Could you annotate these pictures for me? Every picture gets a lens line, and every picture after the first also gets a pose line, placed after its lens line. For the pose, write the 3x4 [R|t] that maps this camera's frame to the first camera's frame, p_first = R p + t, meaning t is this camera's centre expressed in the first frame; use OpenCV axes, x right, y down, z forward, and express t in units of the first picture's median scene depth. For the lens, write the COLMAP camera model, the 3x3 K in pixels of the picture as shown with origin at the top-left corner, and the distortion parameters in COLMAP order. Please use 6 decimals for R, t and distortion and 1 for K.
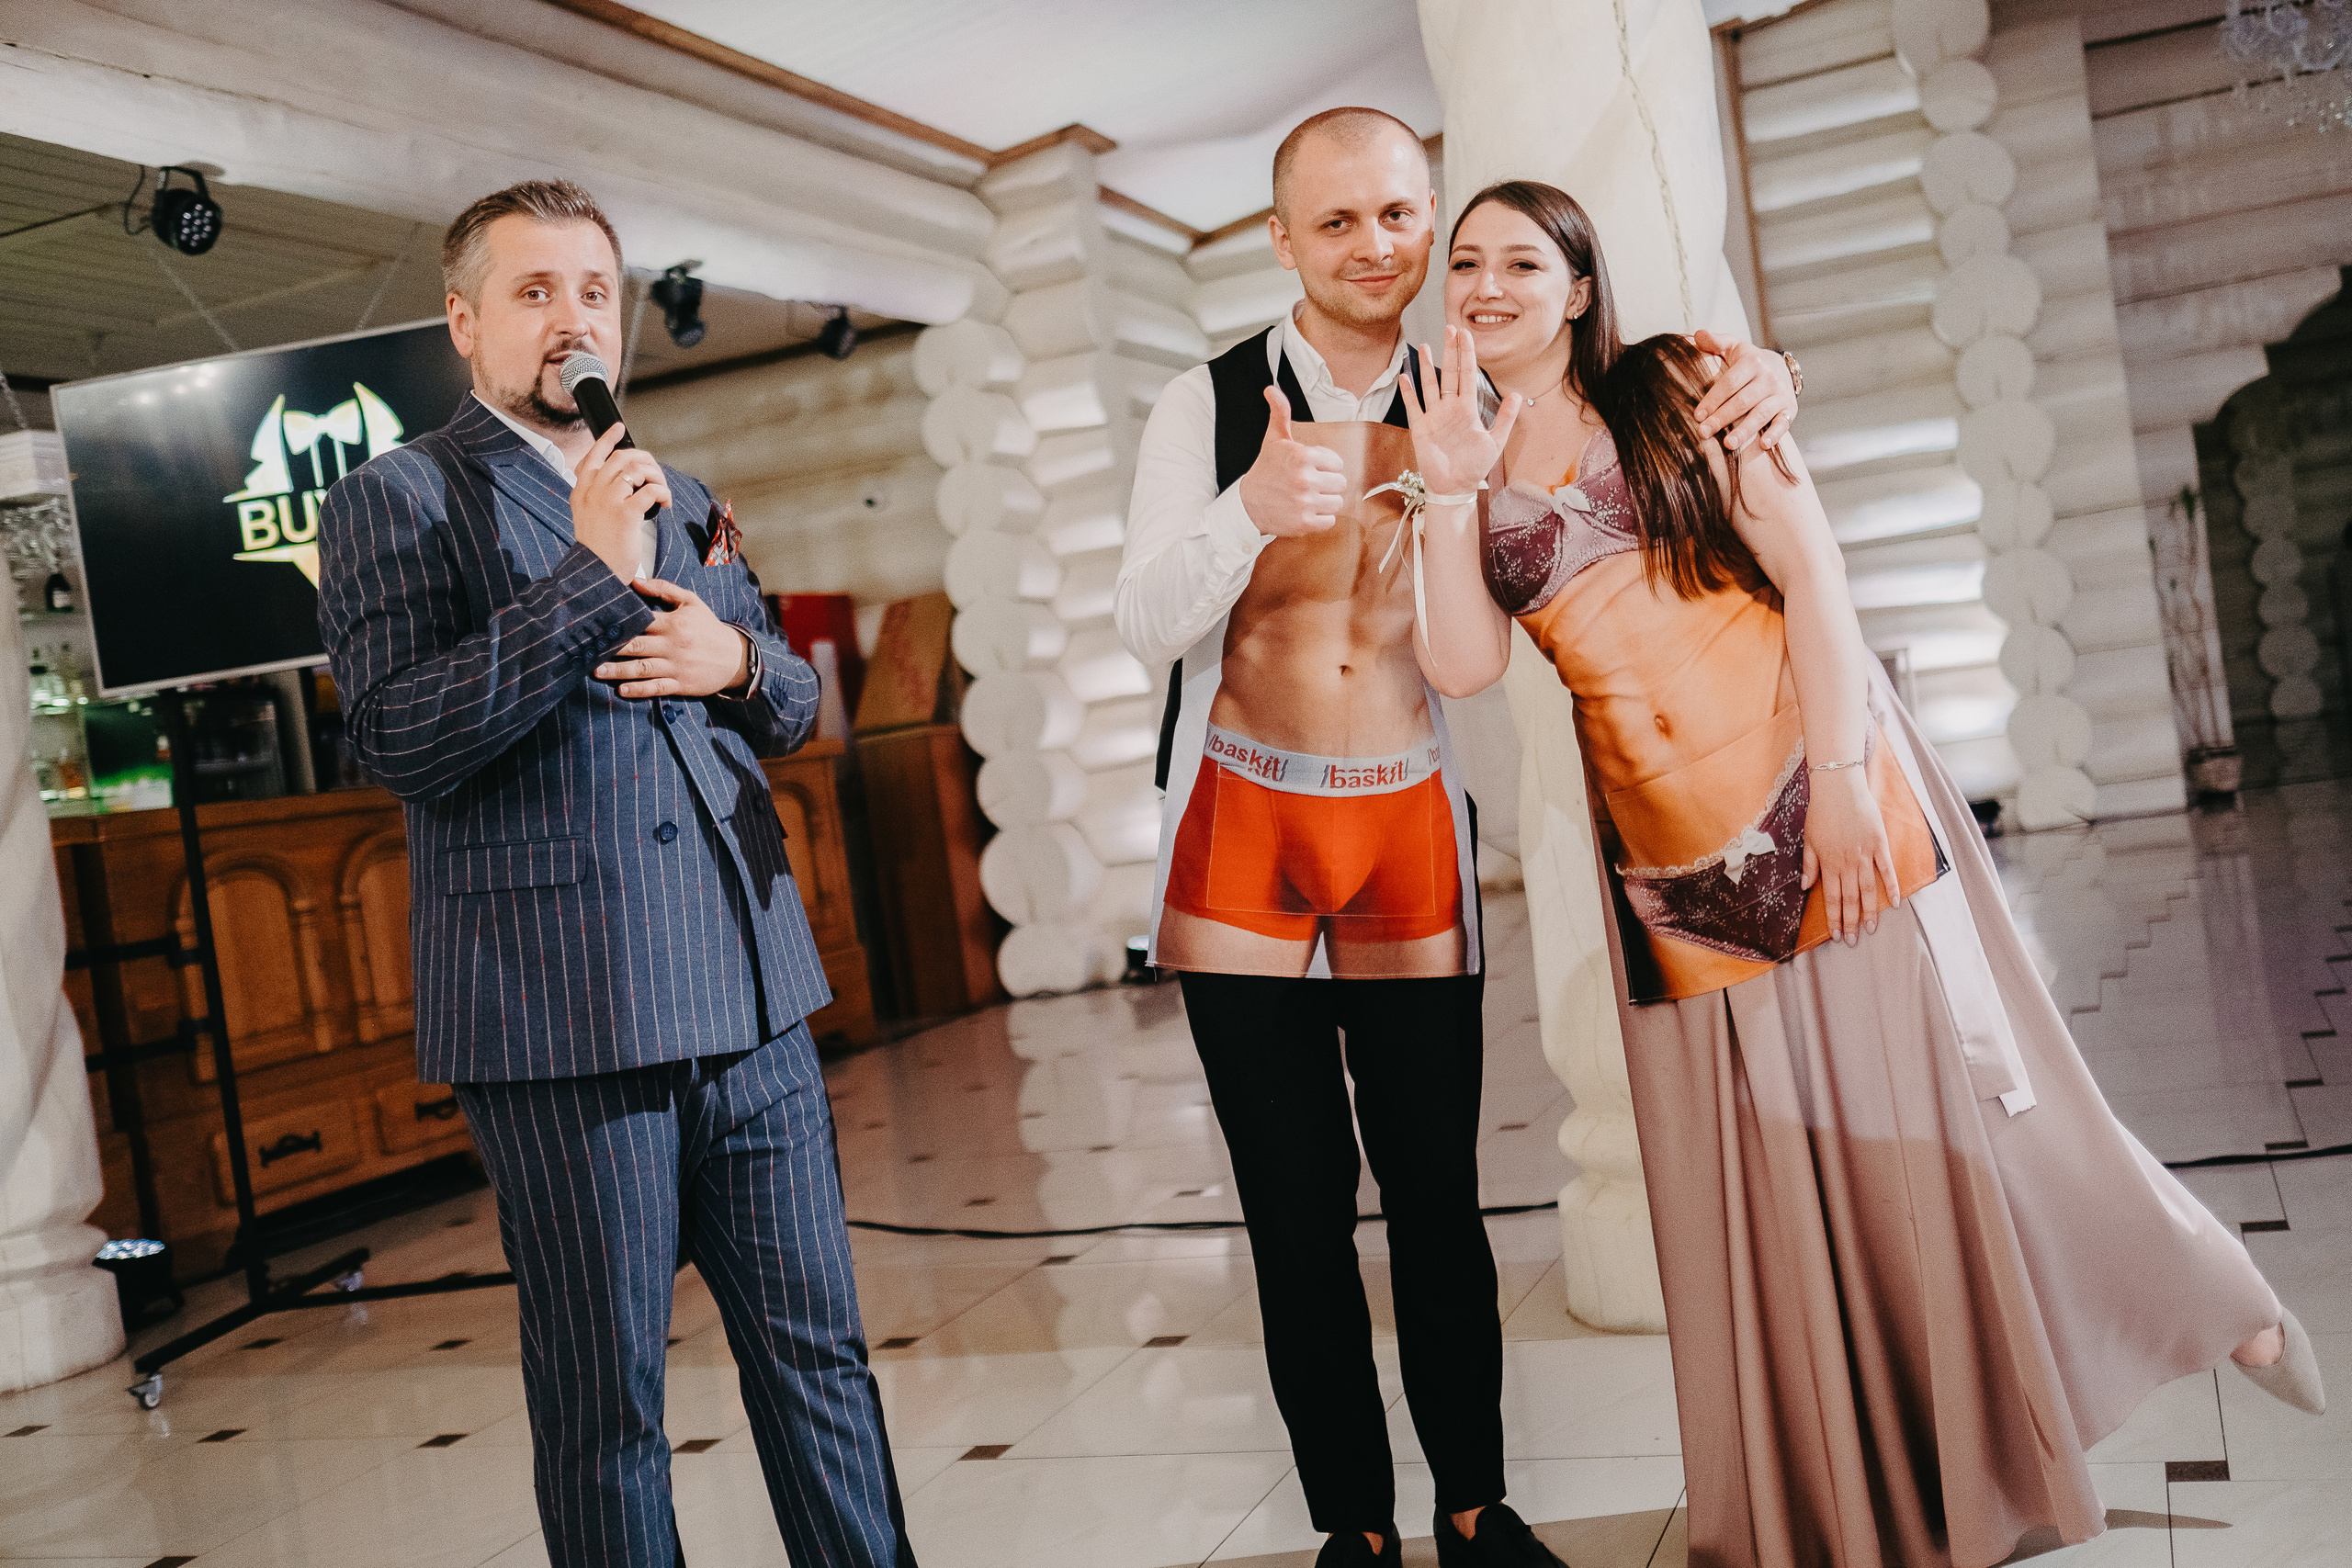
lens RADIAL K [[2402.4, 0, 1186.5], [0, 2402.4, 783.4], [0, 0, 1]] dist [-0.024960, 0.065932]
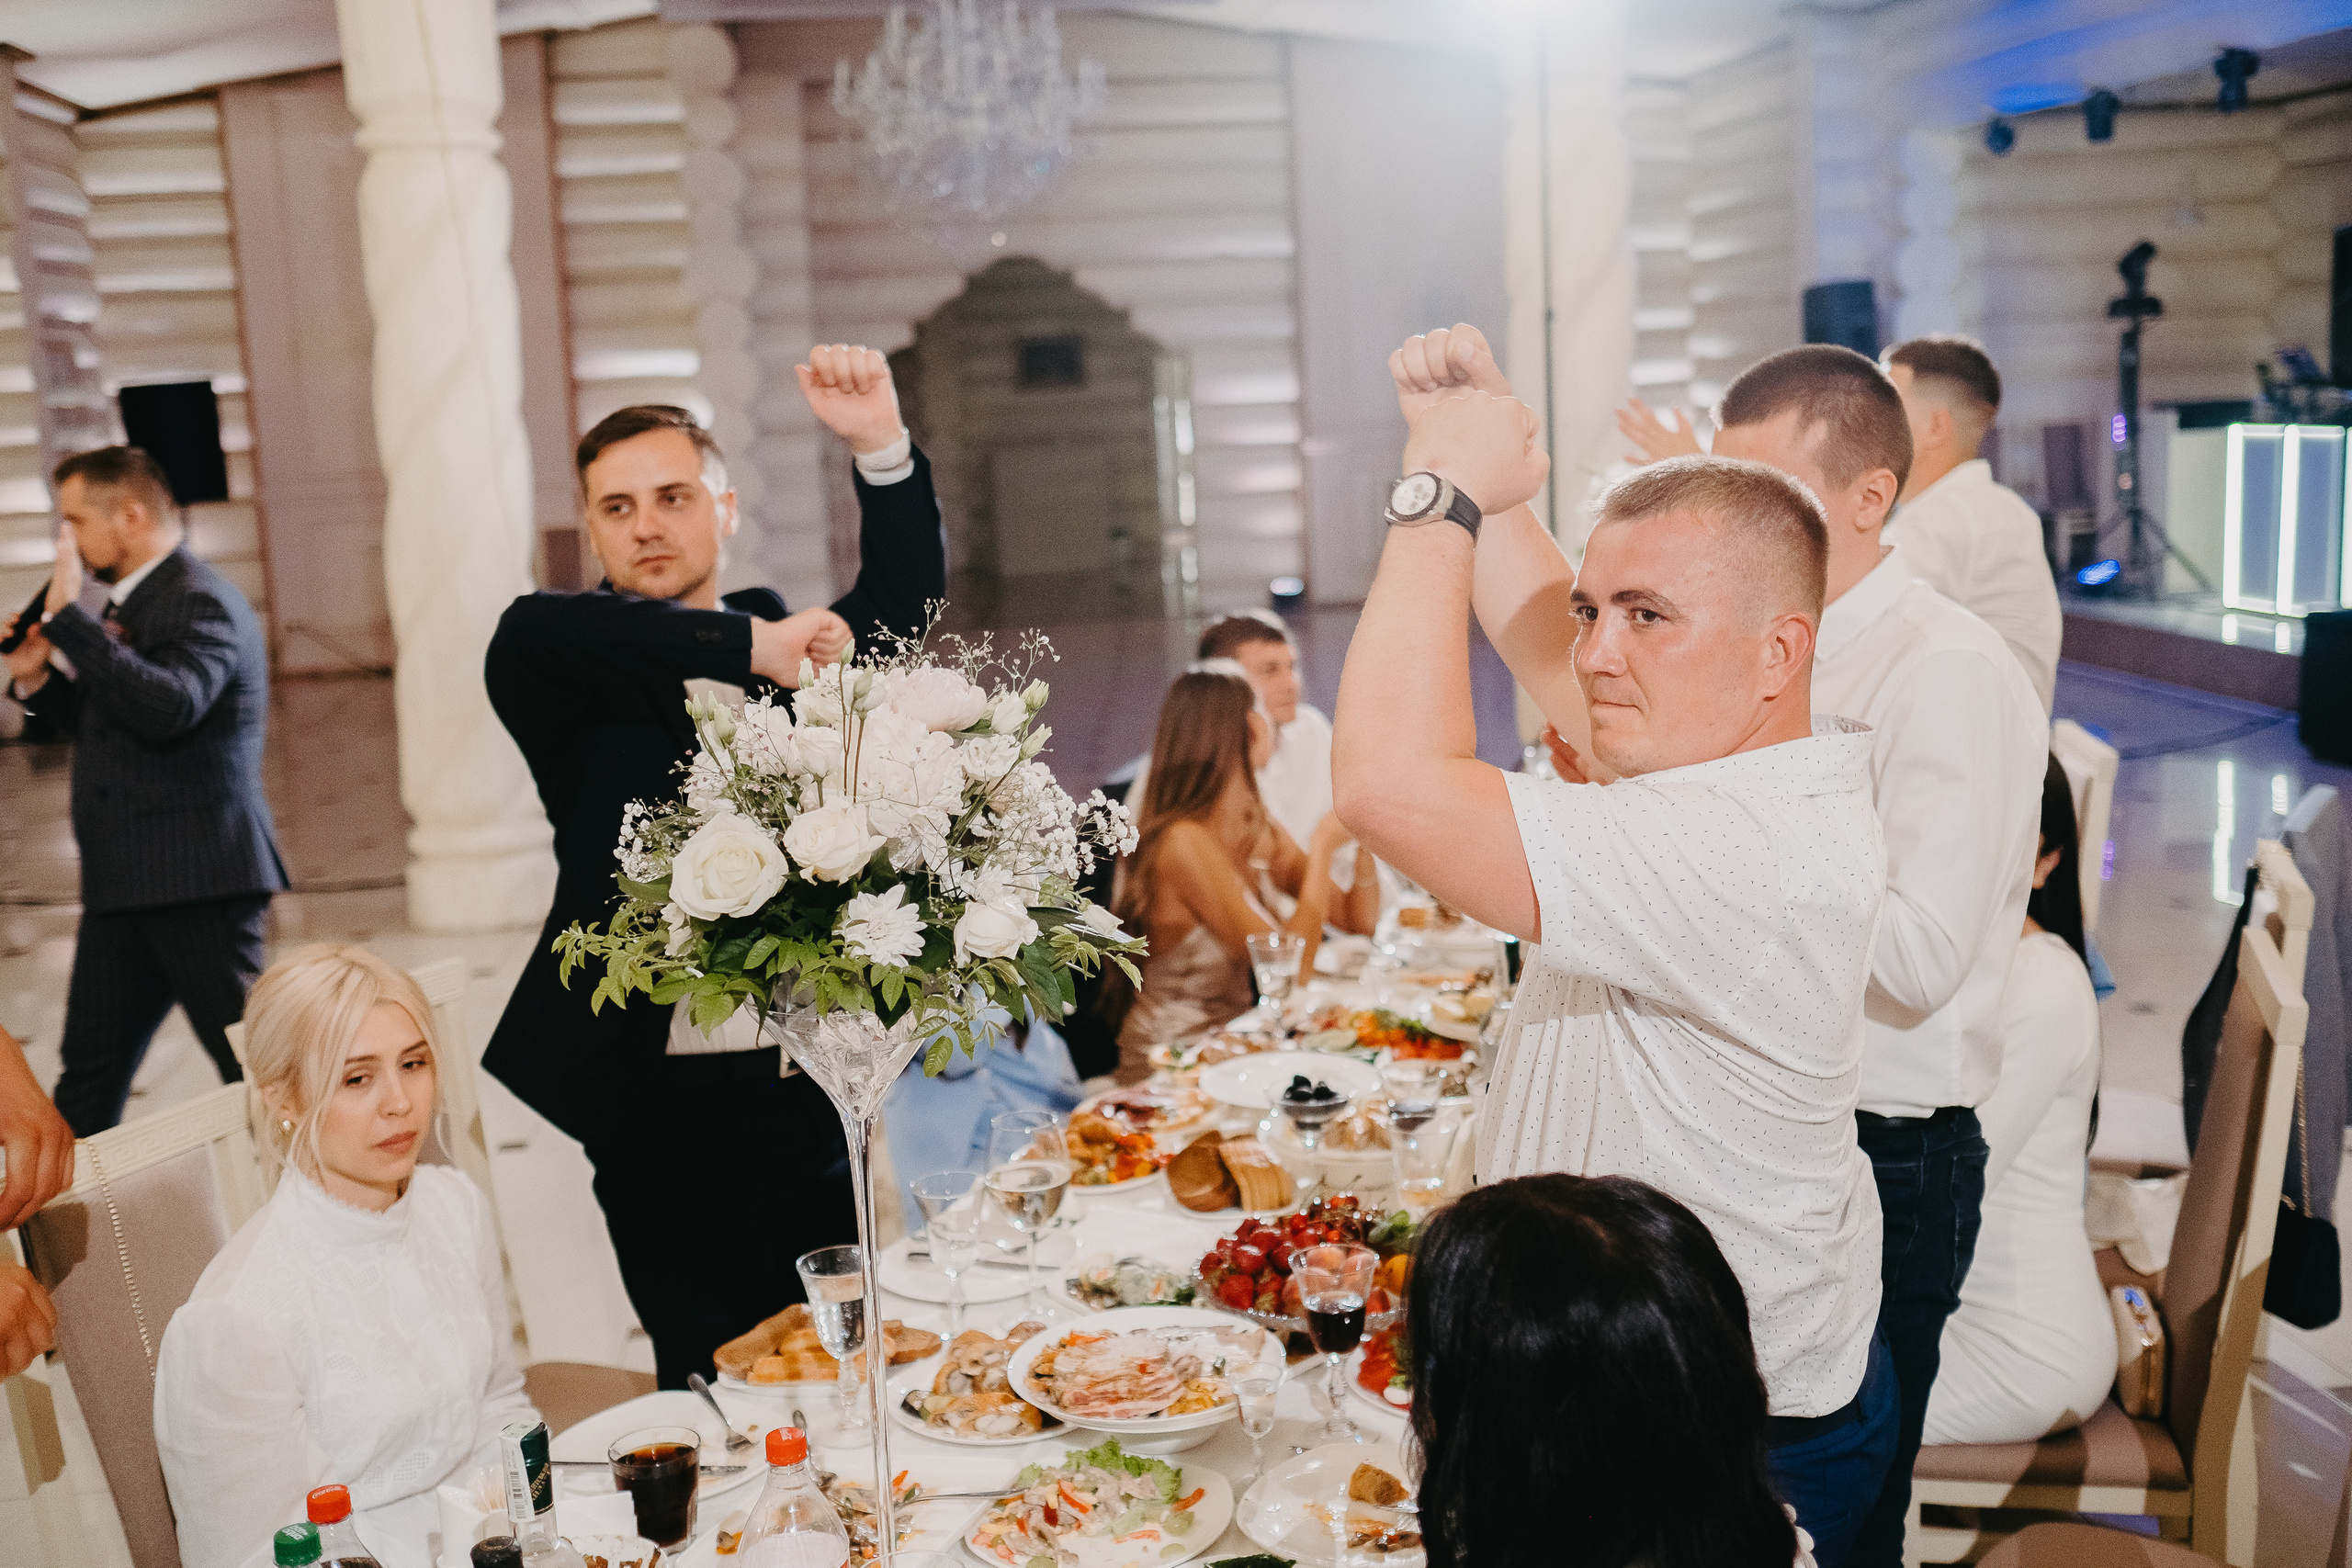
lens RADIAL K [[2402.4, 0, 1186.5], [0, 2402.4, 783.4], [0, 0, 1]] dist [-0.024960, 0.065932]
pose [[0.879087, 0.029950, 0.475719, -0.082516], [-0.077132, 0.993809, 0.079965, -0.040830], [-0.470379, -0.106990, 0.875955, -0.386514]]
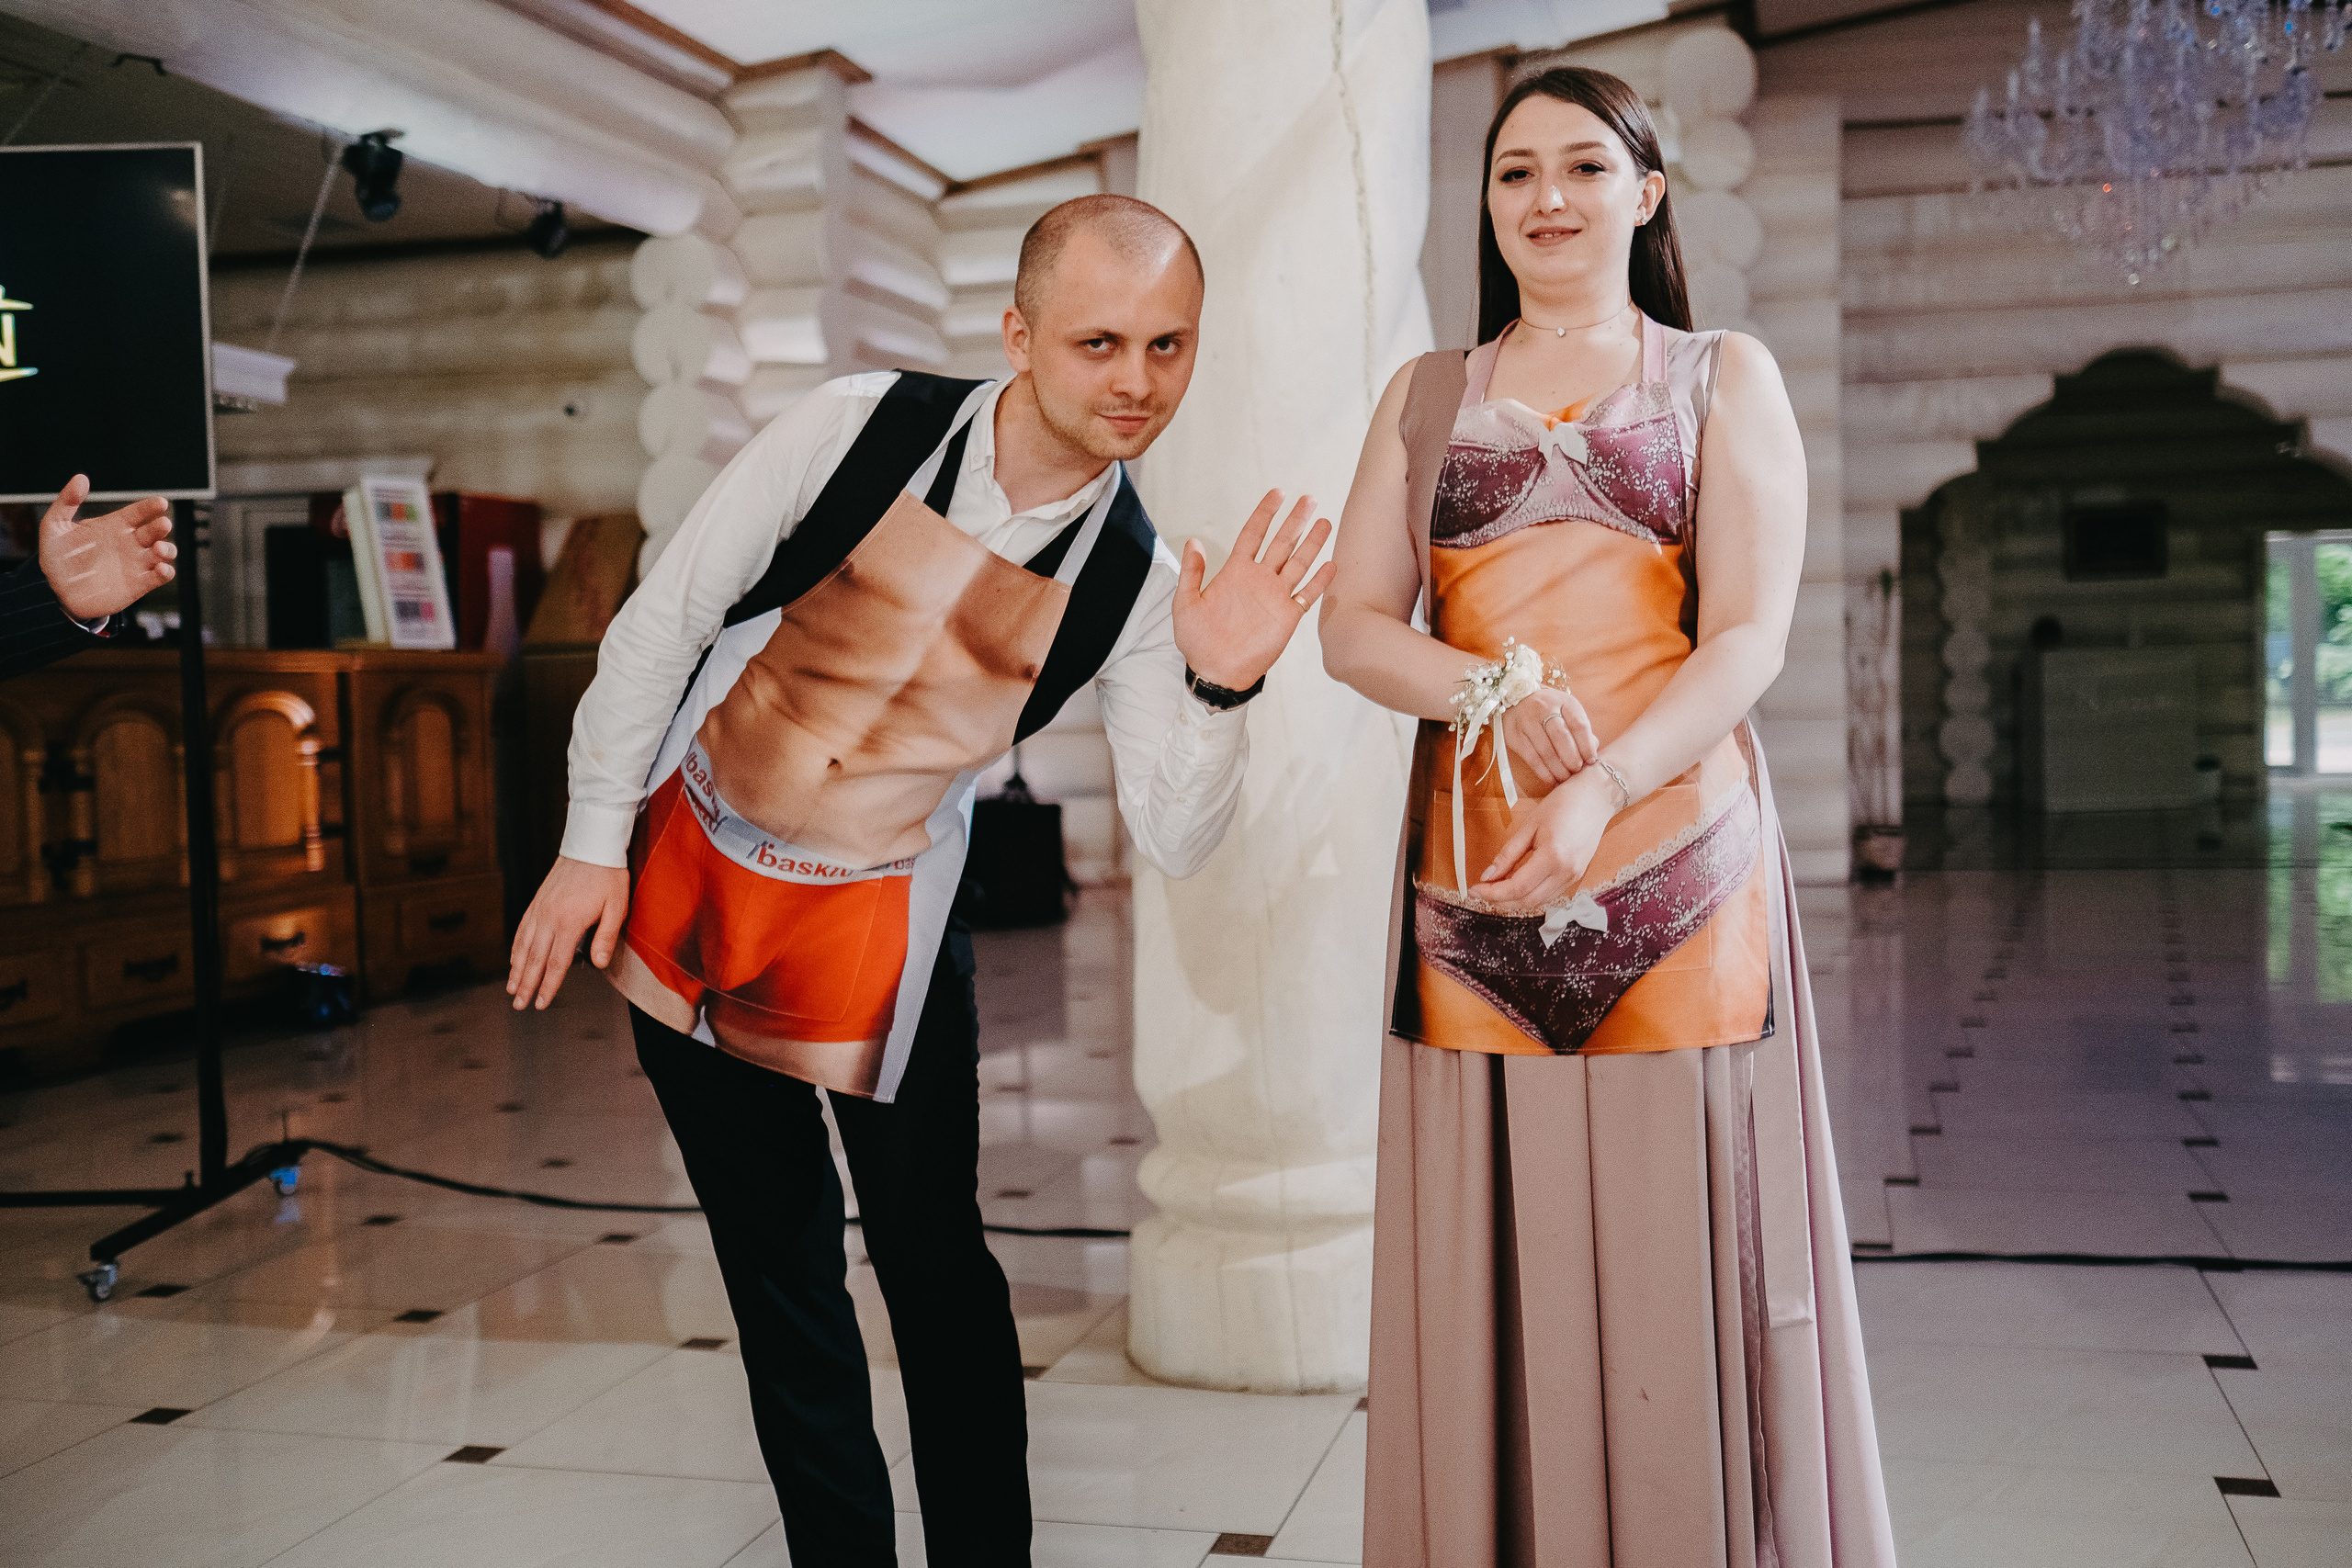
lens RADIAL K [[2402.4, 0, 1186.5], [0, 2402.4, 783.4], [0, 0, 1]] dist [-0.024960, 0.065932]
pose [[0.986346, 0.116260, 0.116644, 0.016012], [-0.117864, 0.993006, 0.006925, -0.005067], [-0.115023, -0.020578, 0.993150, 0.019692]]
